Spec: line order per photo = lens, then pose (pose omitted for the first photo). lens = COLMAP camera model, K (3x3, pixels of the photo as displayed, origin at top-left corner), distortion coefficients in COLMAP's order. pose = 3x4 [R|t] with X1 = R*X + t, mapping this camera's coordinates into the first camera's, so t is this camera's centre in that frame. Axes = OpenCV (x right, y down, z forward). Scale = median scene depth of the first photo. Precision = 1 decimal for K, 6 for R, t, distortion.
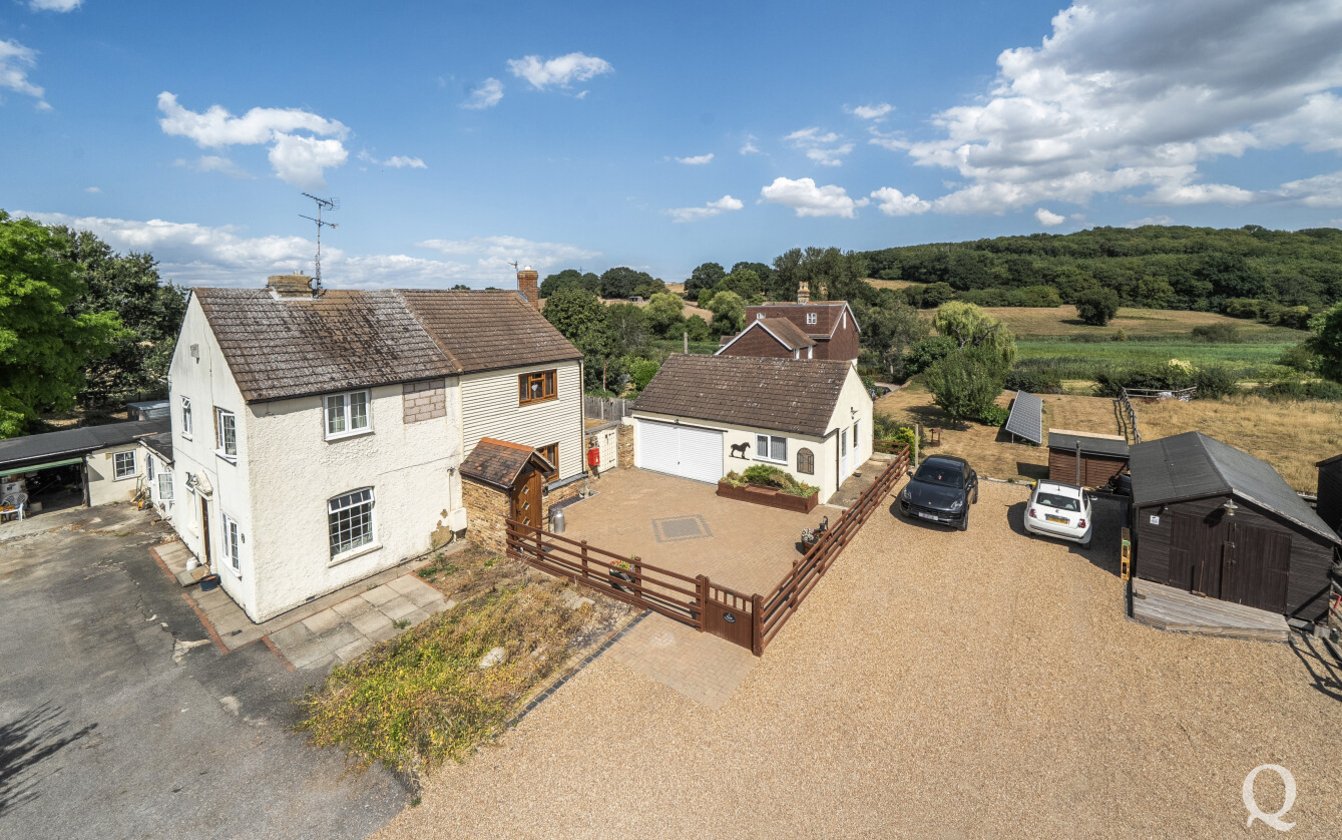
lens RADIAL K [[495.4, 0, 683.0], [0, 495.4, 337.5], [0, 0, 1]] dist [-0.002763, -0.000541]
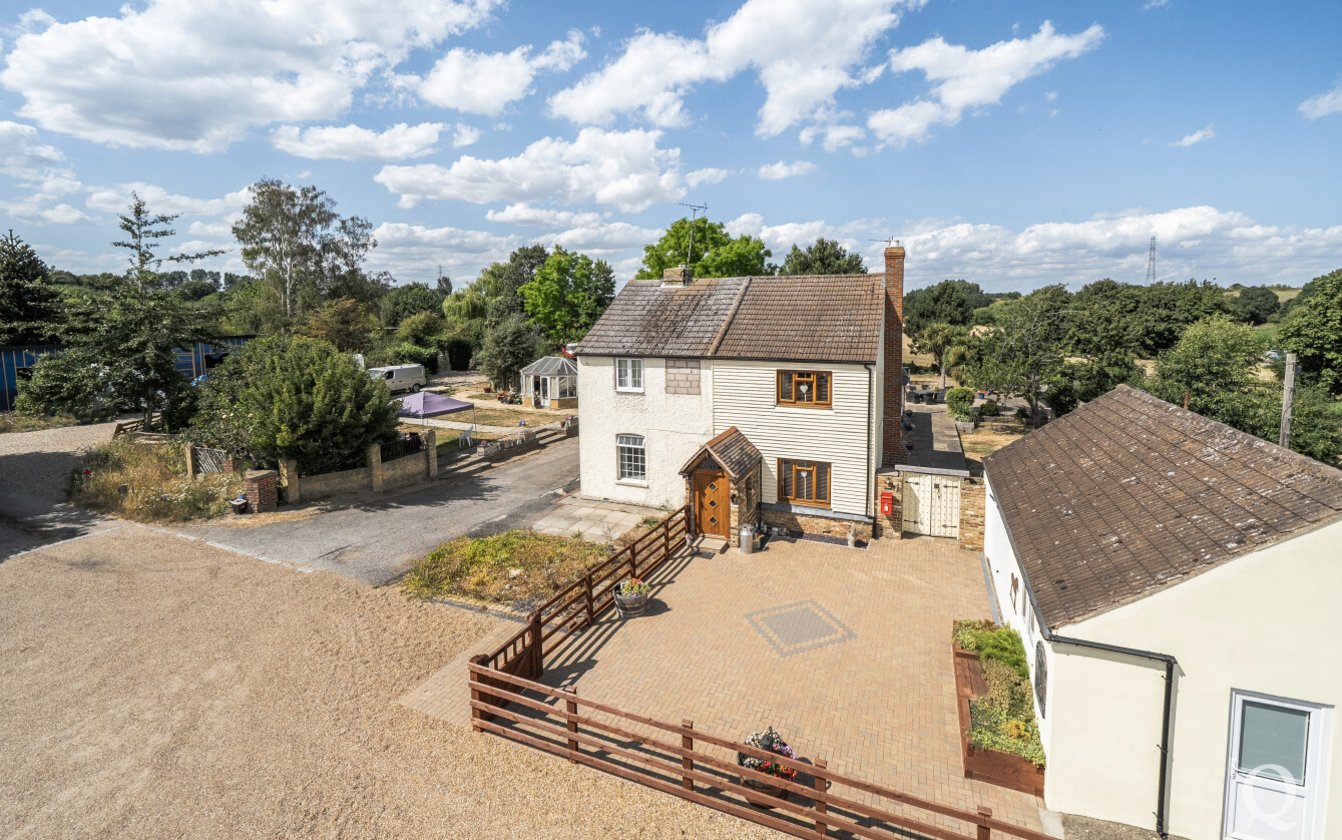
lens RADIAL K [[557.0, 0, 683.5], [0, 557.0, 352.5], [0, 0, 1]] dist [0.000029, -0.000111]
pose [[0.257129, 0.100639, -0.961123, 0.560607], [-0.065991, 0.994070, 0.086434, -0.029843], [0.964121, 0.041201, 0.262245, 0.551096]]
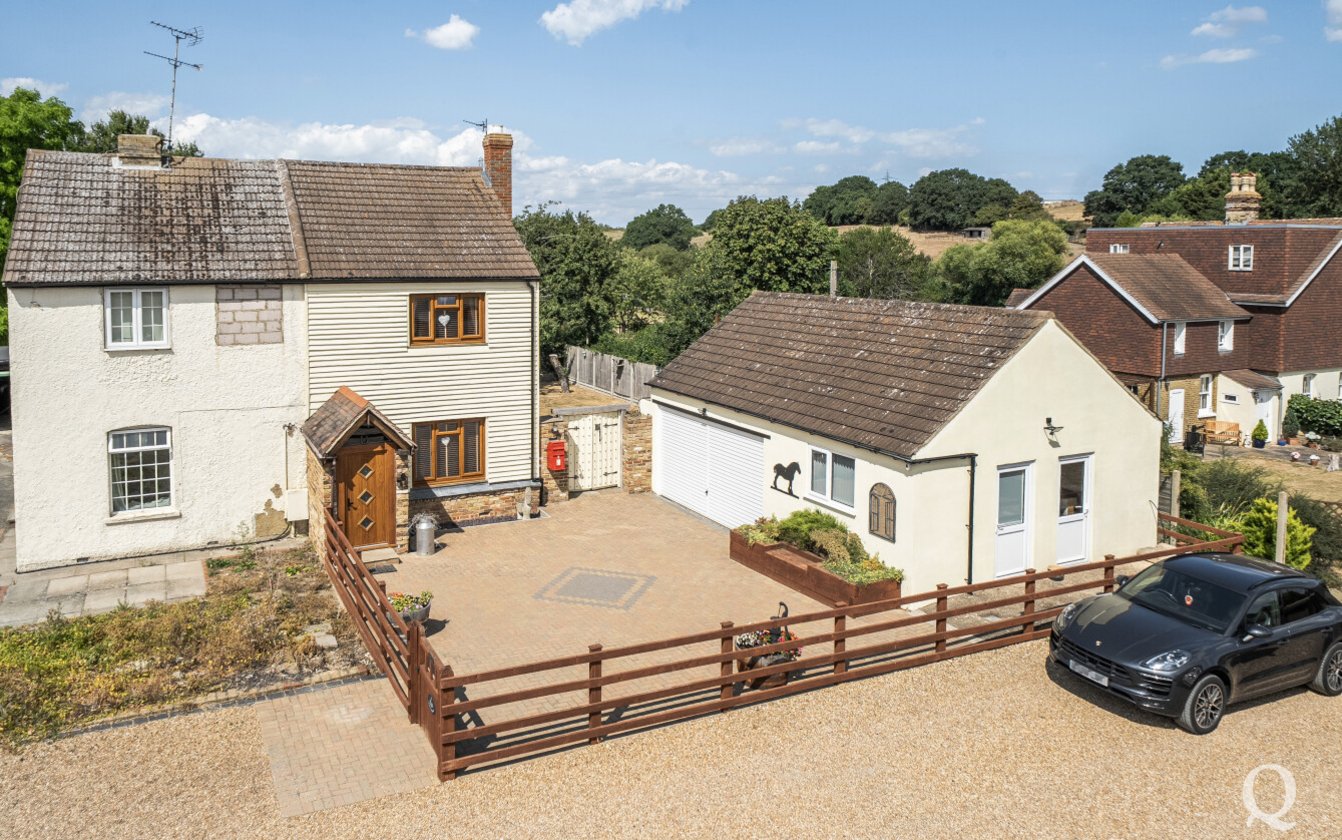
lens RADIAL K [[921.3, 0, 604.8], [0, 921.3, 324.9], [0, 0, 1]] dist [-0.002111, 0.002714]
pose [[0.875010, 0.065573, -0.479644, 0.409454], [-0.056095, 0.997843, 0.034084, 0.058180], [0.480844, -0.002918, 0.876801, 0.113841]]
